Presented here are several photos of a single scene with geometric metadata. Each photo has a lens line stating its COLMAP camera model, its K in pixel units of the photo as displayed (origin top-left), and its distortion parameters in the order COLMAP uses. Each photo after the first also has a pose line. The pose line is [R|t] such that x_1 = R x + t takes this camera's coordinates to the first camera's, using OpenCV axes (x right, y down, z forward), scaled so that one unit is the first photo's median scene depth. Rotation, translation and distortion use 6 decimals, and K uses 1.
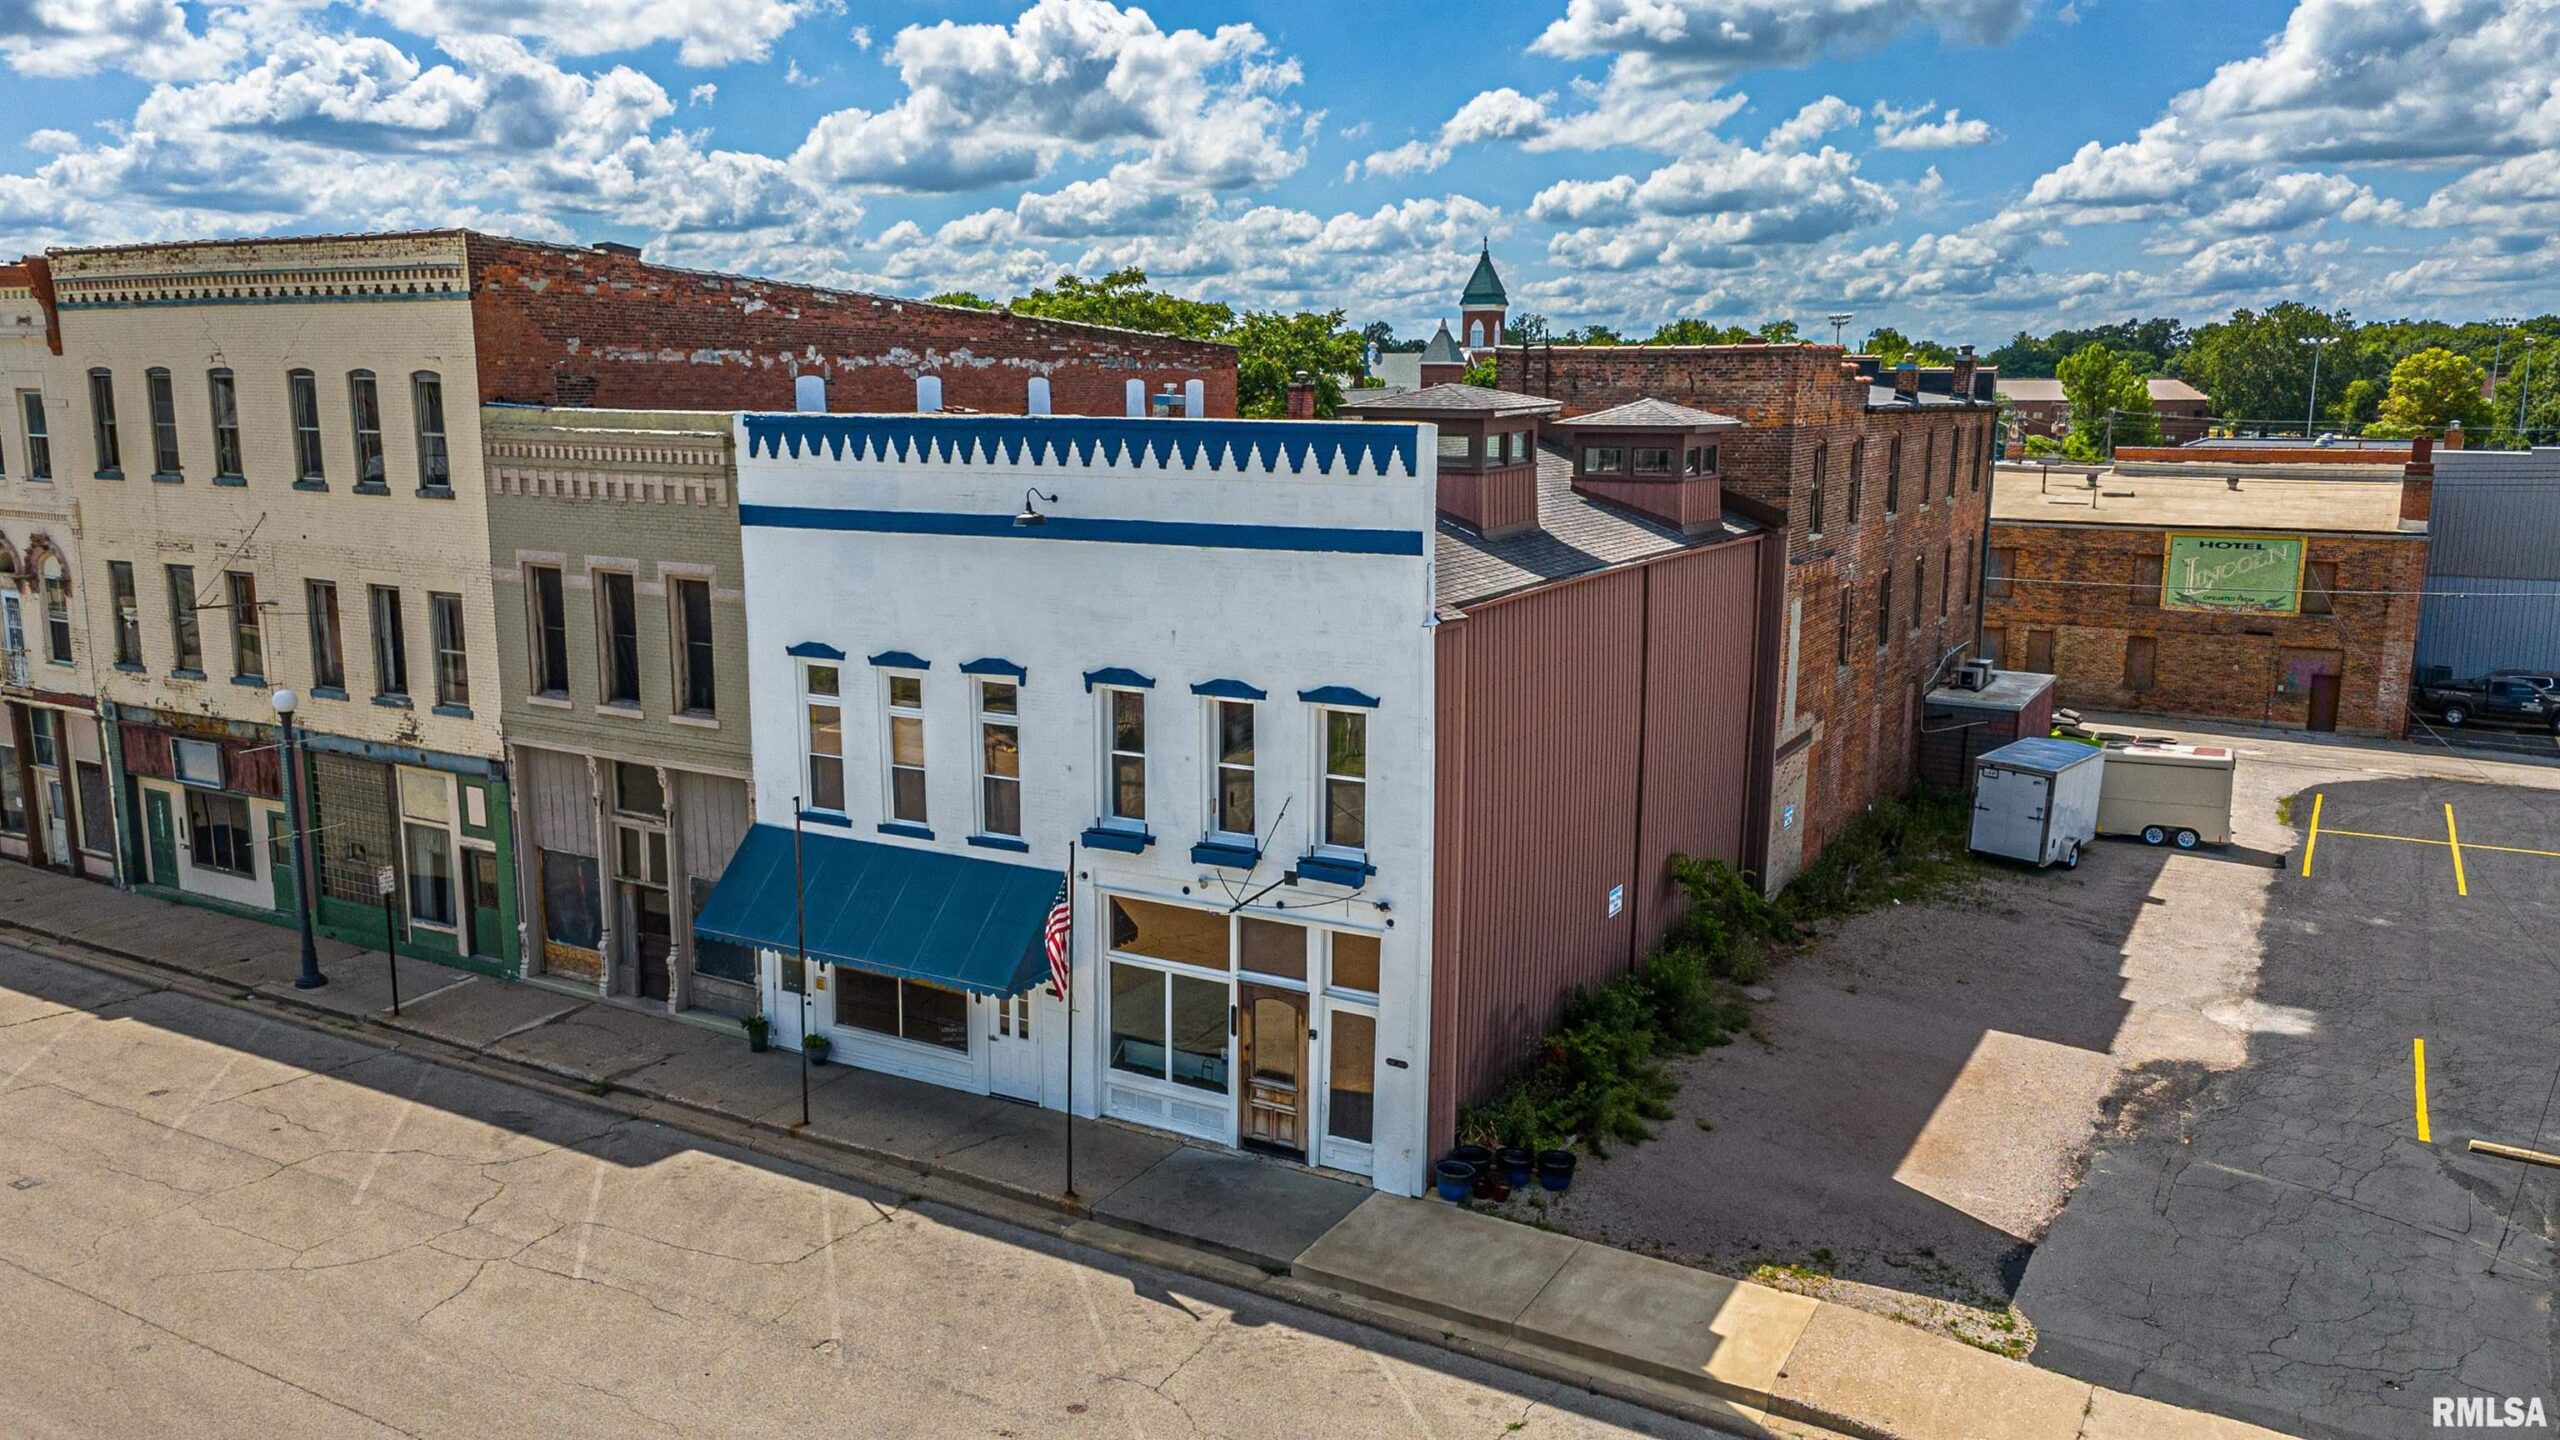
lens RADIAL K [[1850.6, 0, 1281.0], [0, 1850.6, 712.9], [0, 0, 1]] dist [0.037455, -0.003391]
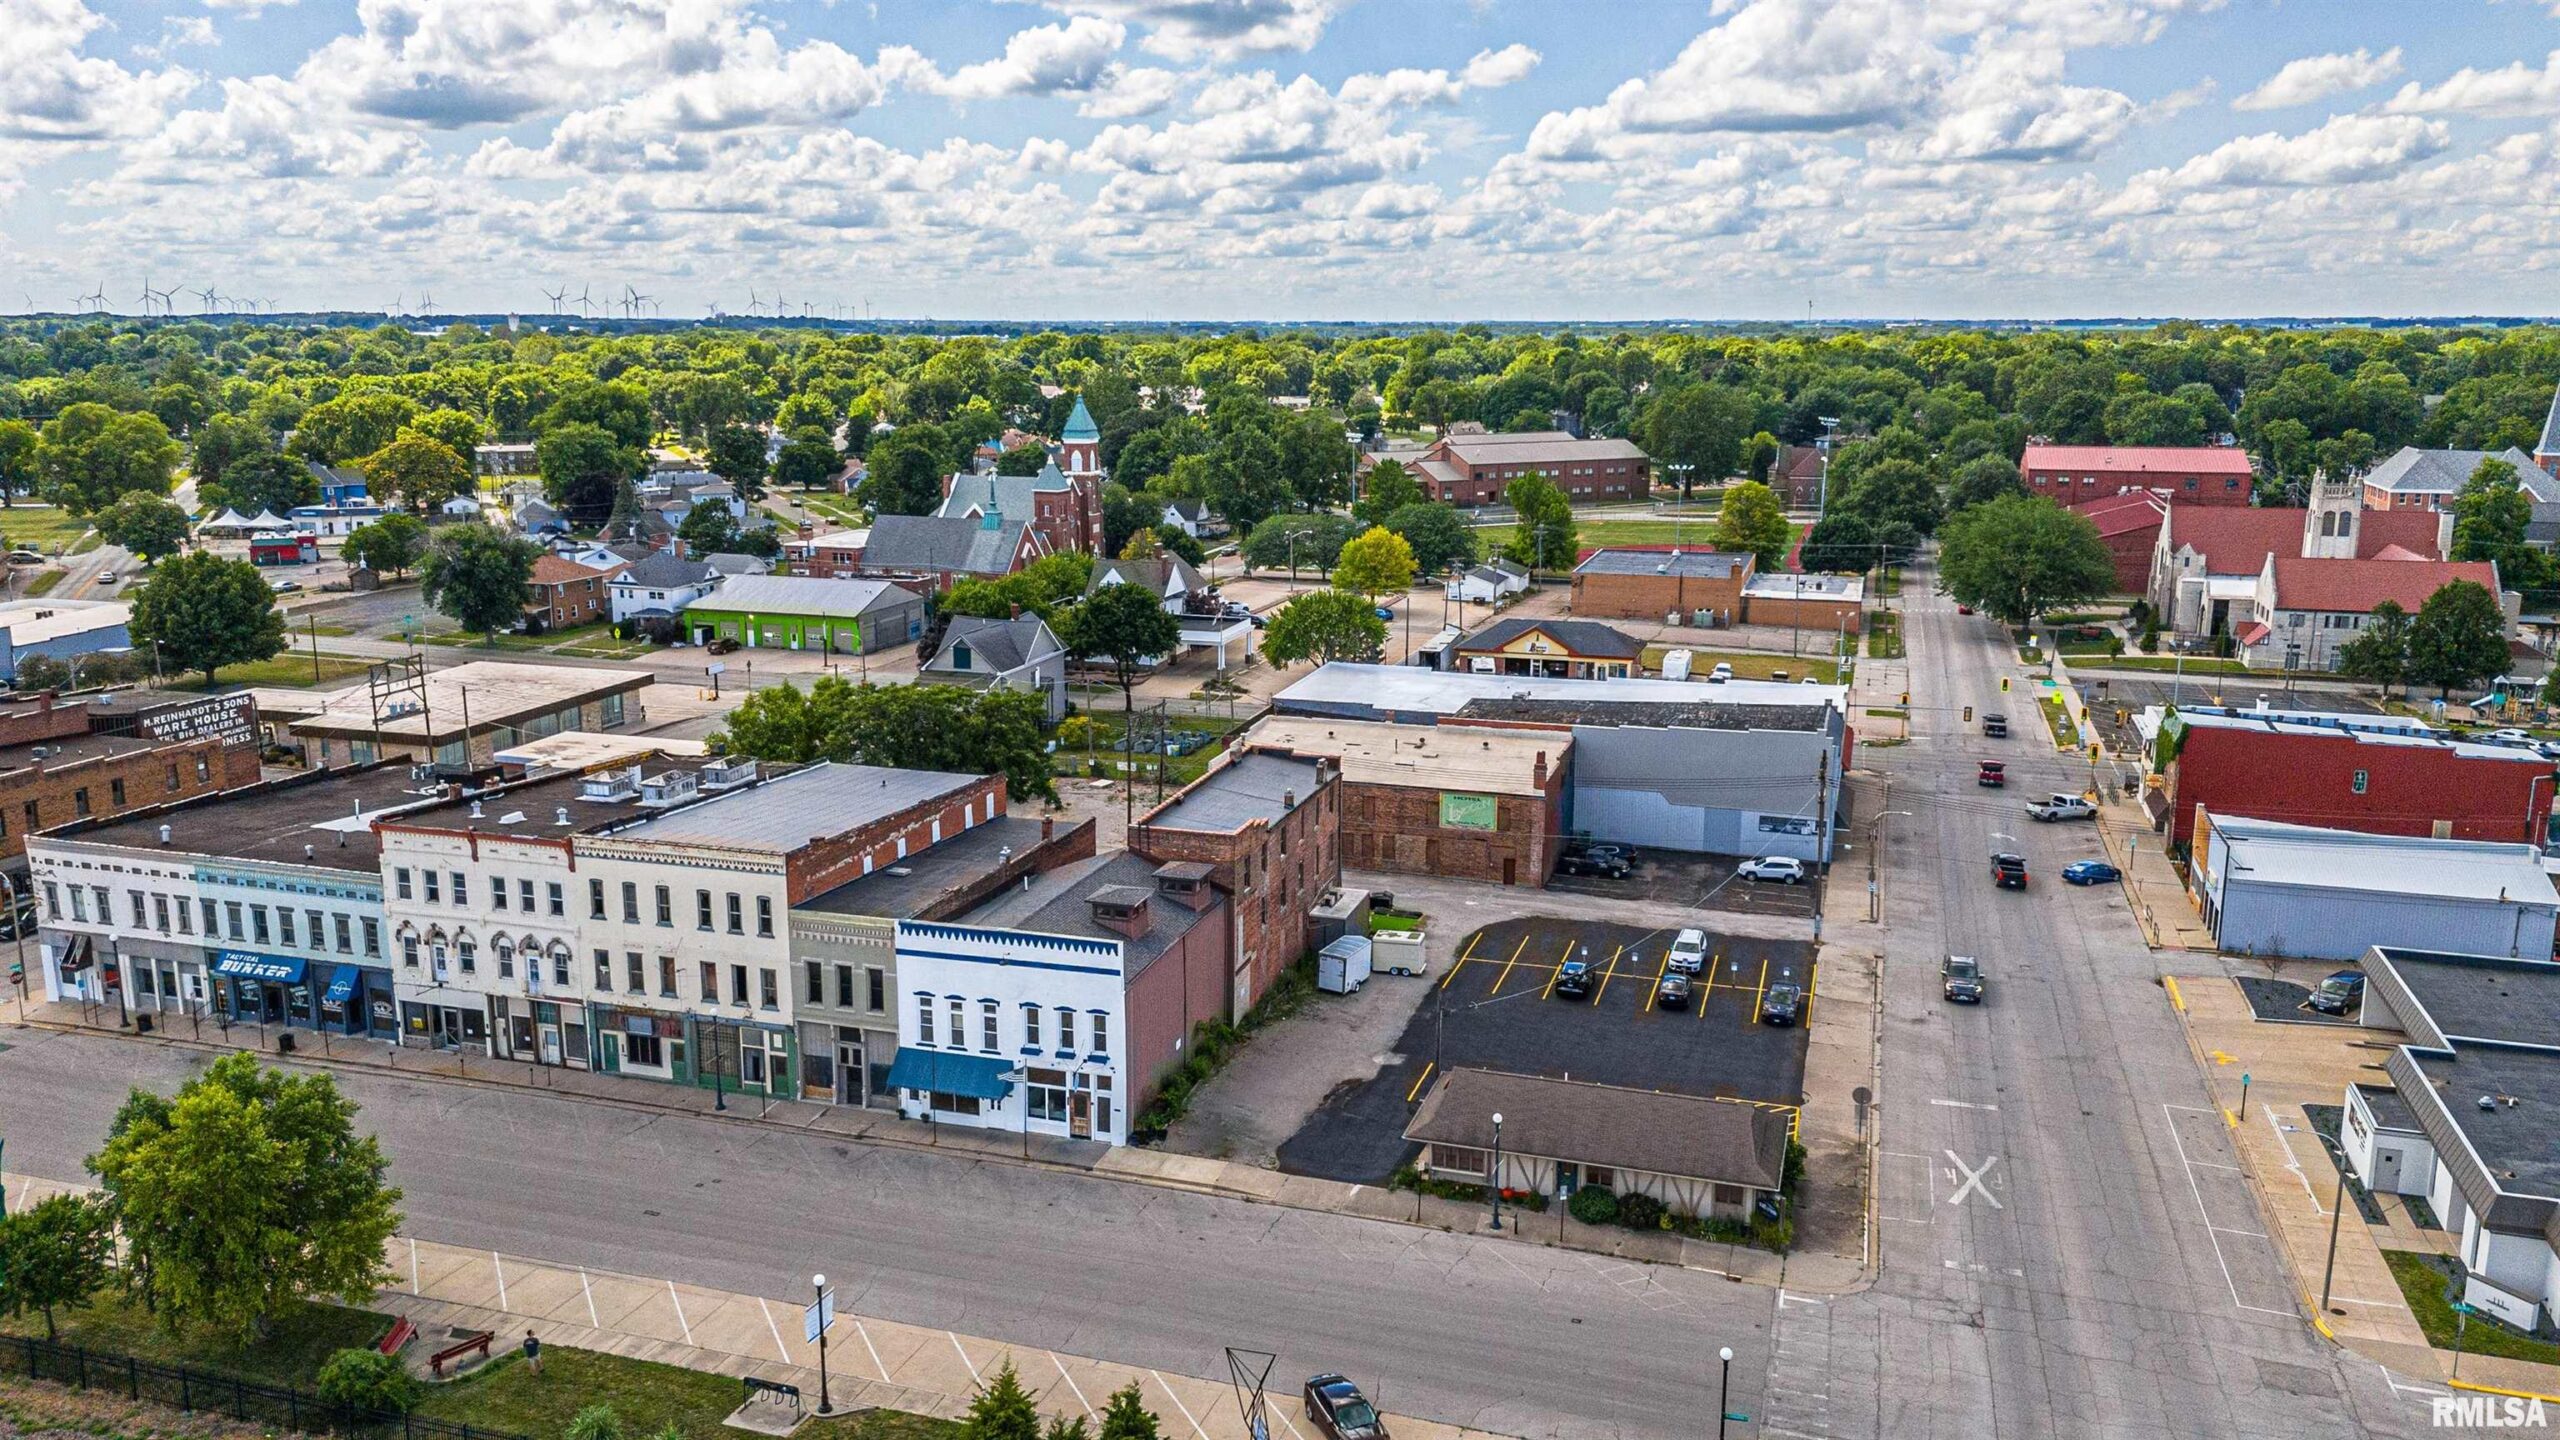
lens RADIAL K [[1850.6, 0, 1286.0], [0, 1850.6, 724.8], [0, 0, 1]] dist [0.037455, -0.003391]
pose [[0.975014, -0.047282, 0.217052, -0.297148], [0.038389, 0.998249, 0.045010, -0.577412], [-0.218800, -0.035553, 0.975122, -2.084992]]
